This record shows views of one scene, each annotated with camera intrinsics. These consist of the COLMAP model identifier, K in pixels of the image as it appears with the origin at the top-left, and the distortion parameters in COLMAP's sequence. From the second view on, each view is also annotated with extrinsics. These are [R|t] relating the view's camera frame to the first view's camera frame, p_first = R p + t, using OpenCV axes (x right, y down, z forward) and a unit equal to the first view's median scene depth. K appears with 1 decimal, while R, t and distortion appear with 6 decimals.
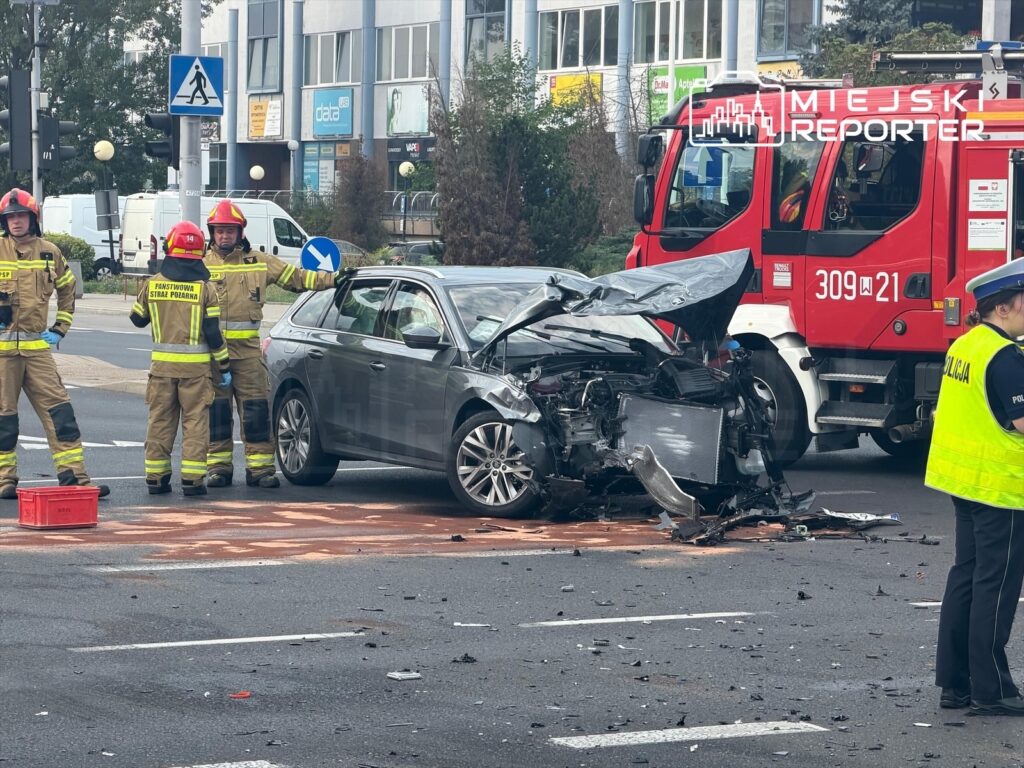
lens RADIAL K [[3443.0, 0, 513.8], [0, 3443.0, 385.9], [0, 0, 1]] dist [0.222720, 0.000000]
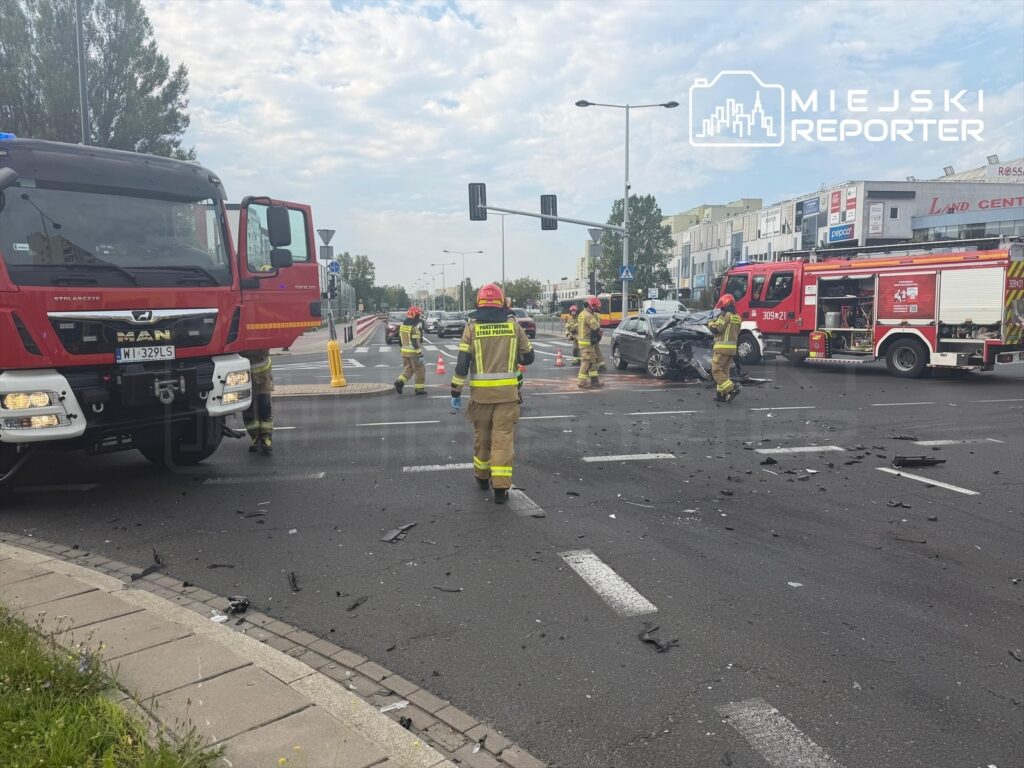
lens RADIAL K [[711.0, 0, 504.3], [0, 711.0, 393.5], [0, 0, 1]] dist [0.036094, -0.059665]
pose [[0.944701, 0.013584, -0.327650, 0.080855], [0.009975, 0.997489, 0.070117, -0.002443], [0.327780, -0.069508, 0.942194, 0.181852]]
